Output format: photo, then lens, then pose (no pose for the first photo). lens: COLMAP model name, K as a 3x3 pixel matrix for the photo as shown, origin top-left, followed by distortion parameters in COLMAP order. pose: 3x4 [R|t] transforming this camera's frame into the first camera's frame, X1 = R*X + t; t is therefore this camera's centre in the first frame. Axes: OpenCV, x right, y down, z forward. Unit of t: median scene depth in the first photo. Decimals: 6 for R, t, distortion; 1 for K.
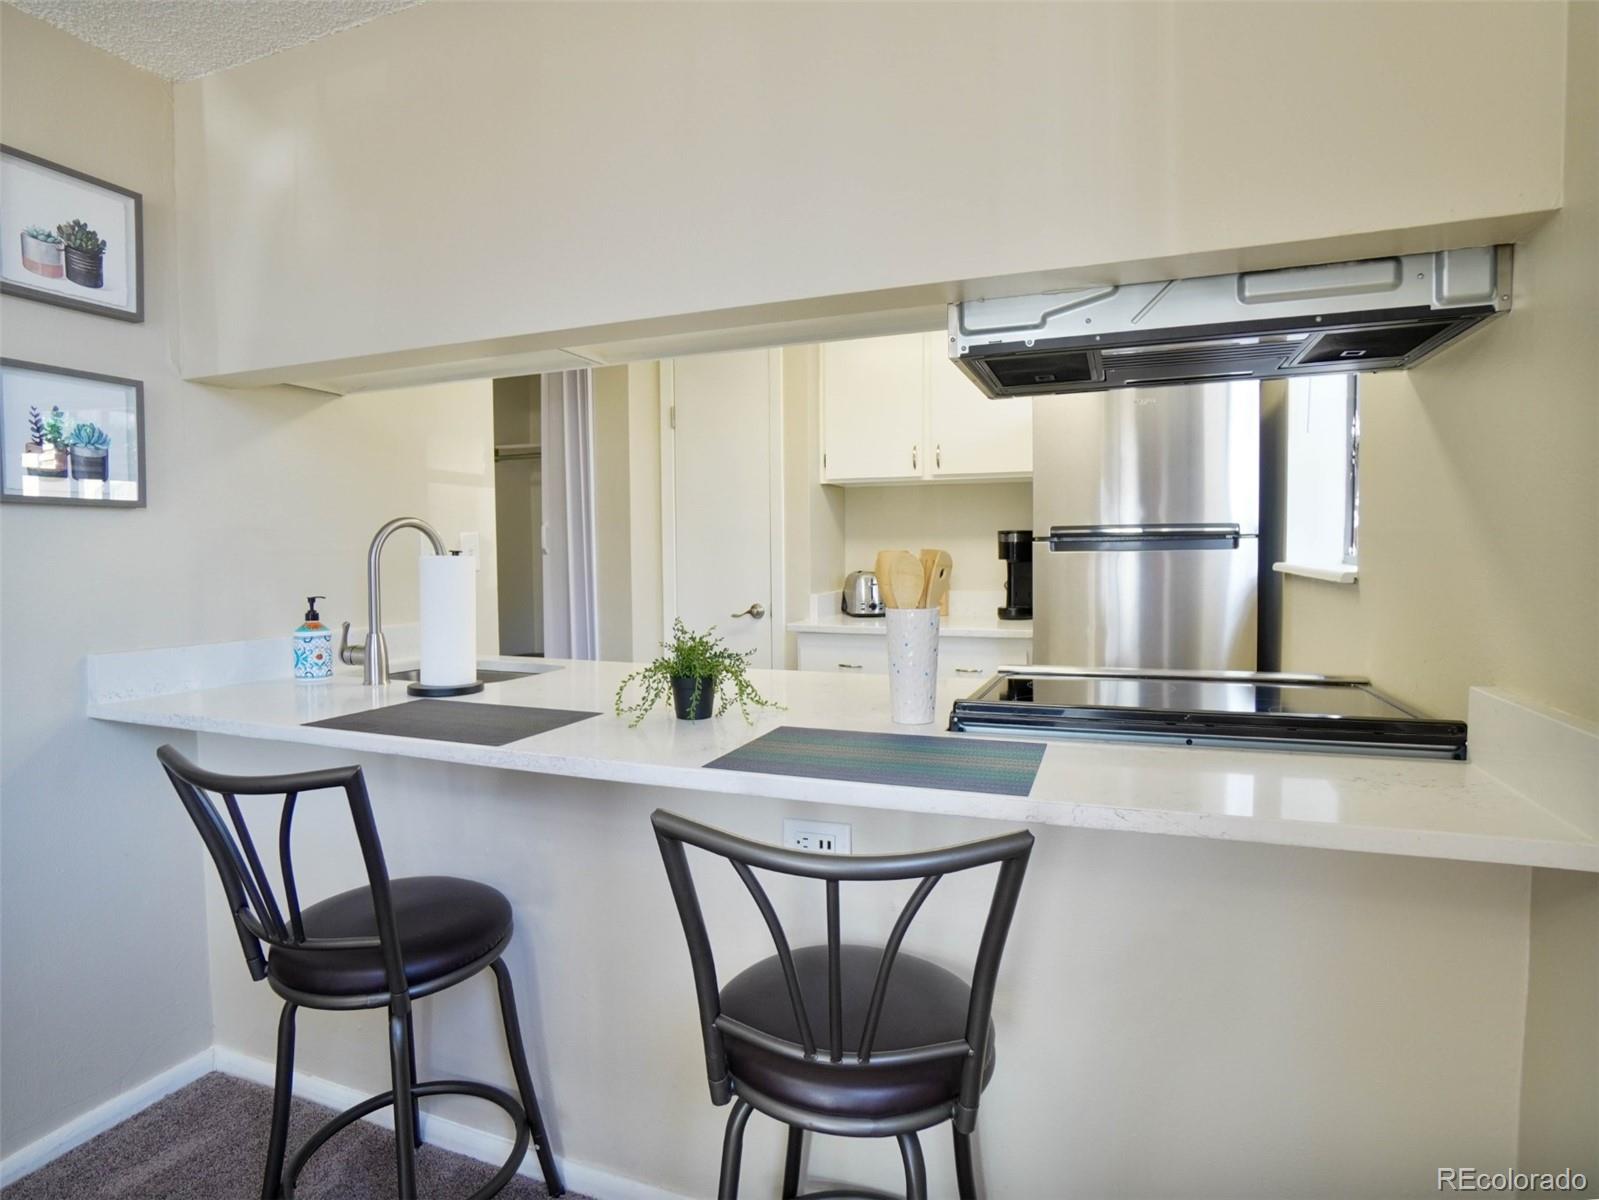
lens RADIAL K [[825.9, 0, 799.5], [0, 825.9, 600.0], [0, 0, 1]] dist [0.002078, 0.000157]
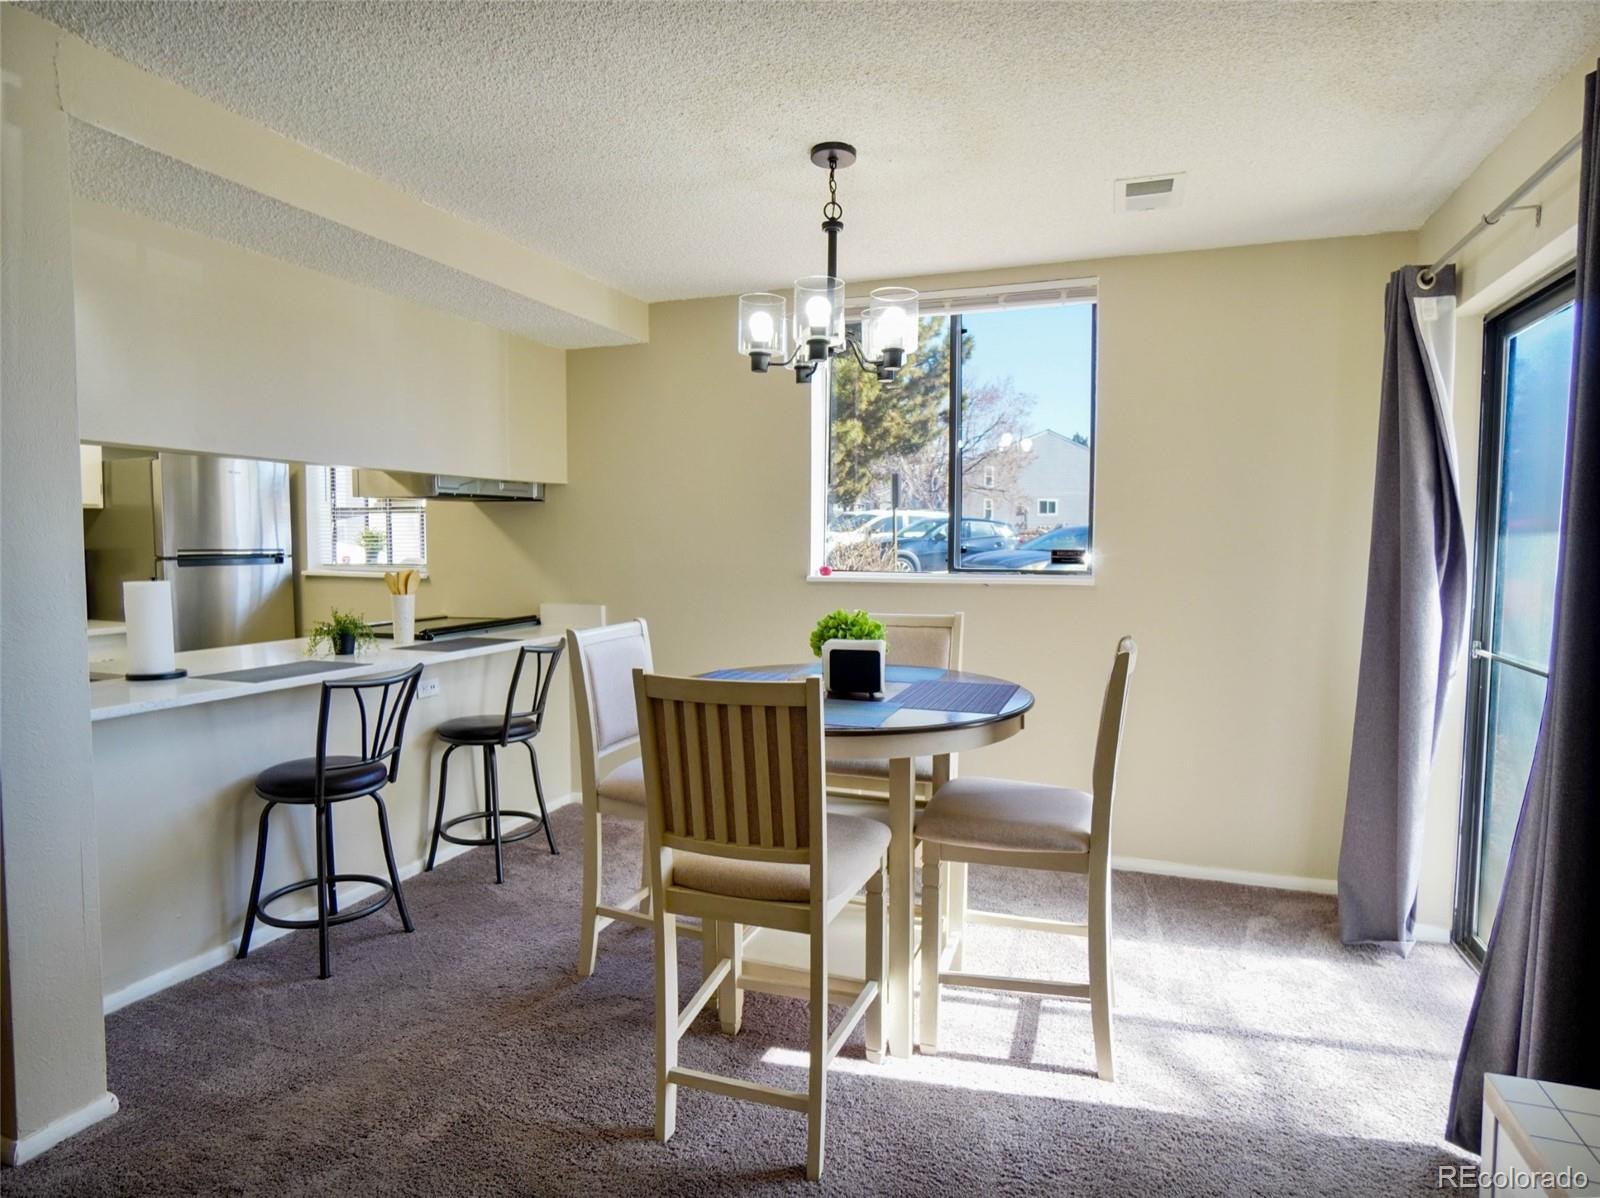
lens RADIAL K [[918.9, 0, 800.0], [0, 918.9, 599.0], [0, 0, 1]] dist [-0.000175, 0.000009]
pose [[-0.024226, -0.053074, 0.998297, -1.467917], [0.042832, 0.997618, 0.054077, -0.044874], [-0.998789, 0.044069, -0.021895, -0.056815]]
